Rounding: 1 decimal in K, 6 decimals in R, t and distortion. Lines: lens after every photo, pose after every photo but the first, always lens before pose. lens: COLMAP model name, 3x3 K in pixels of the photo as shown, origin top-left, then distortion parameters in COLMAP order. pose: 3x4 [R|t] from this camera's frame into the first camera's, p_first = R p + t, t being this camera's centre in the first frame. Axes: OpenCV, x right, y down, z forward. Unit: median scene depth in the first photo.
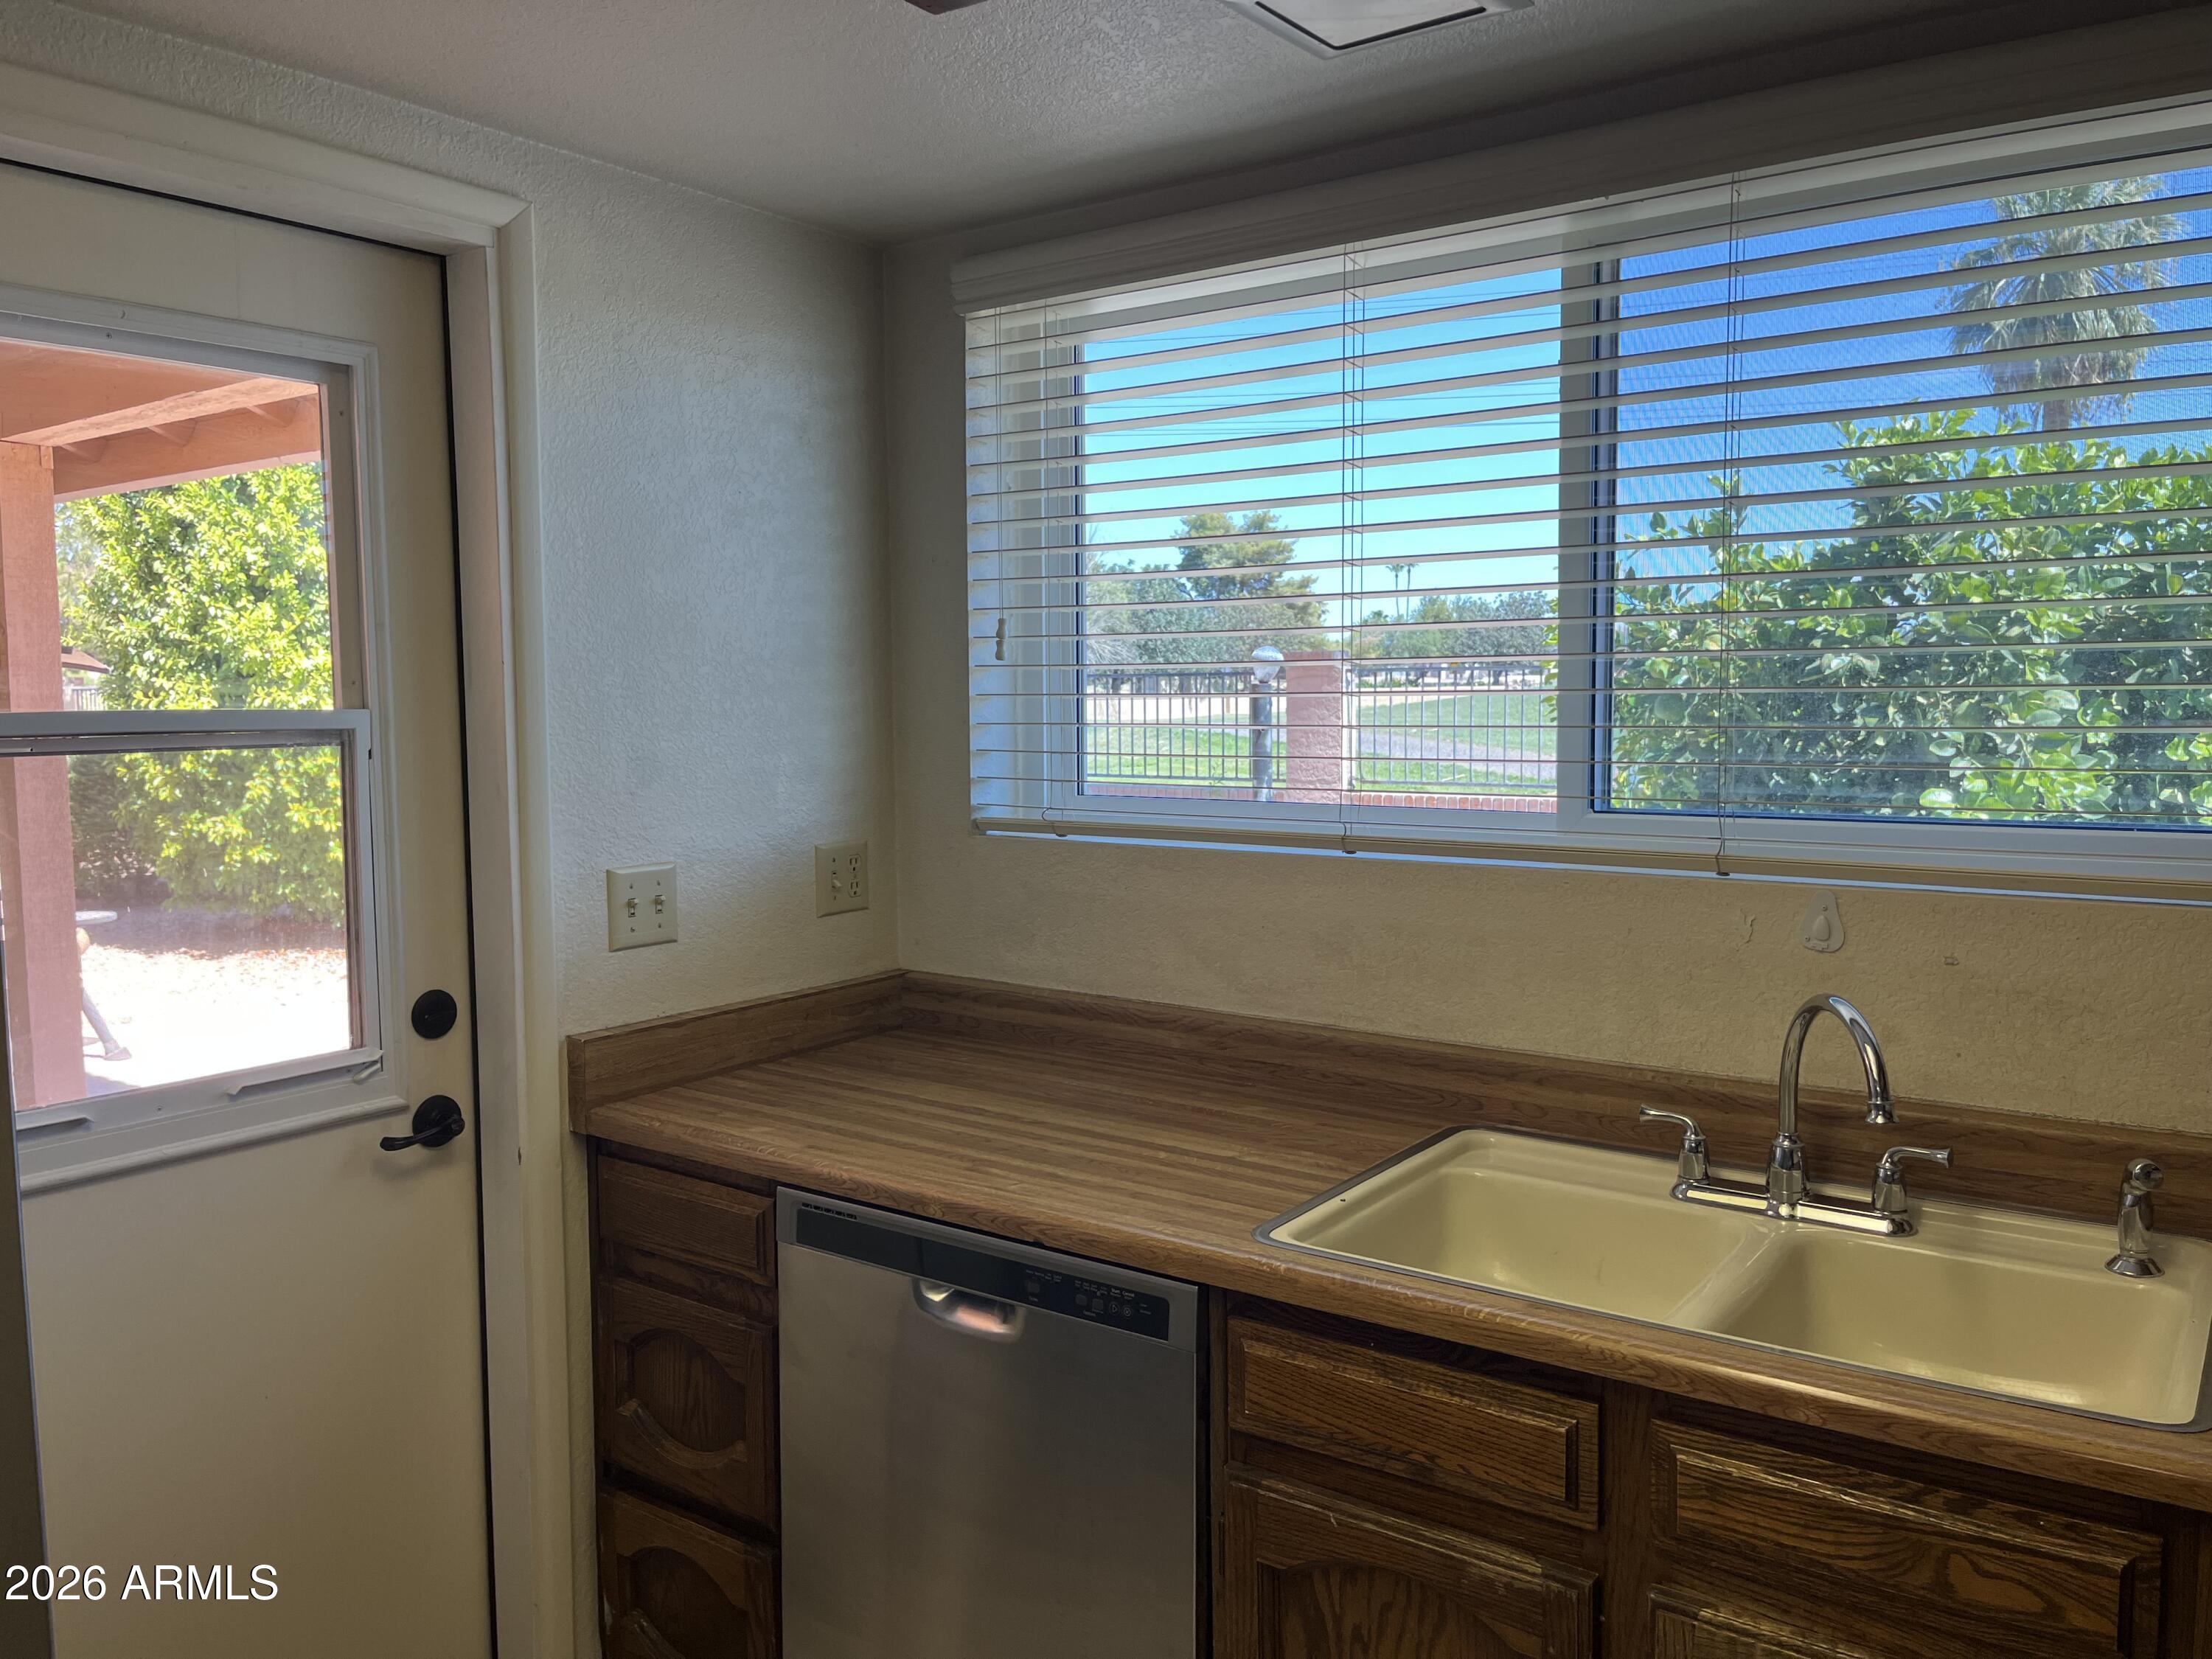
lens RADIAL K [[1683.7, 0, 1092.8], [0, 1683.7, 816.7], [0, 0, 1]] dist [0.066907, -0.088952]
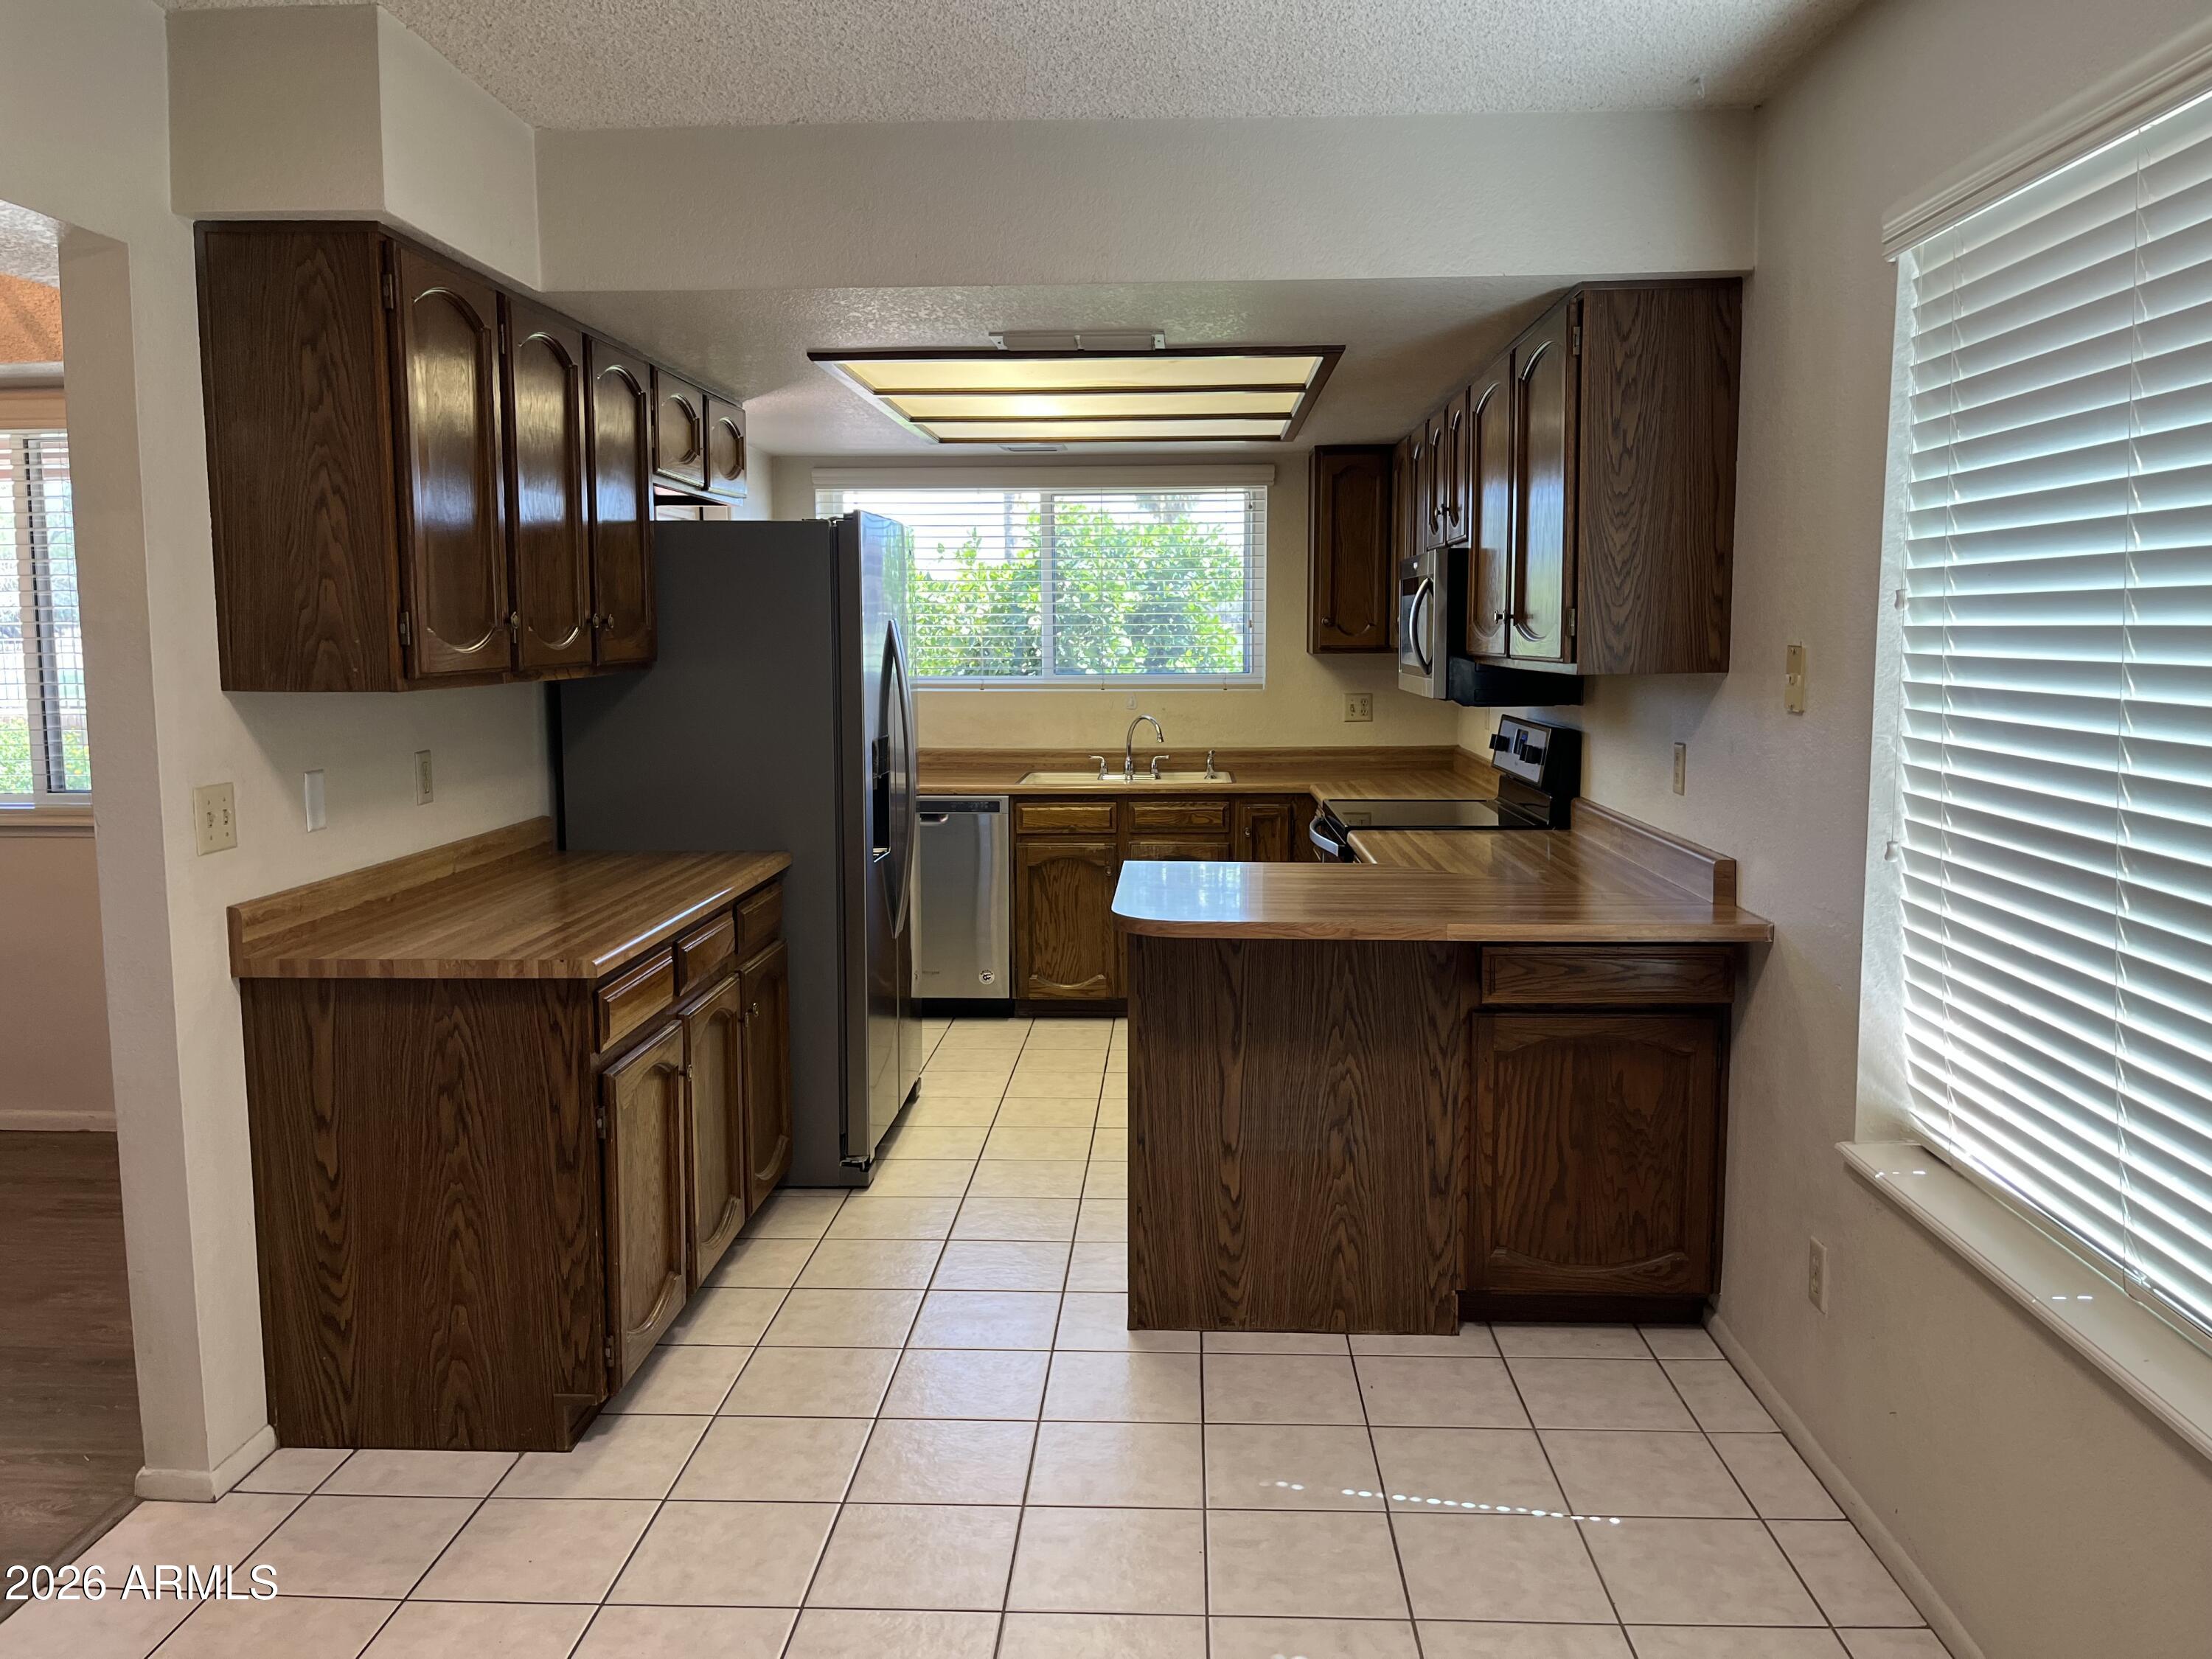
lens RADIAL K [[1683.7, 0, 1110.9], [0, 1683.7, 829.5], [0, 0, 1]] dist [0.066907, -0.088952]
pose [[0.838093, -0.057308, 0.542510, -1.691964], [0.036447, 0.998127, 0.049133, 0.172159], [-0.544309, -0.021405, 0.838612, -2.138244]]
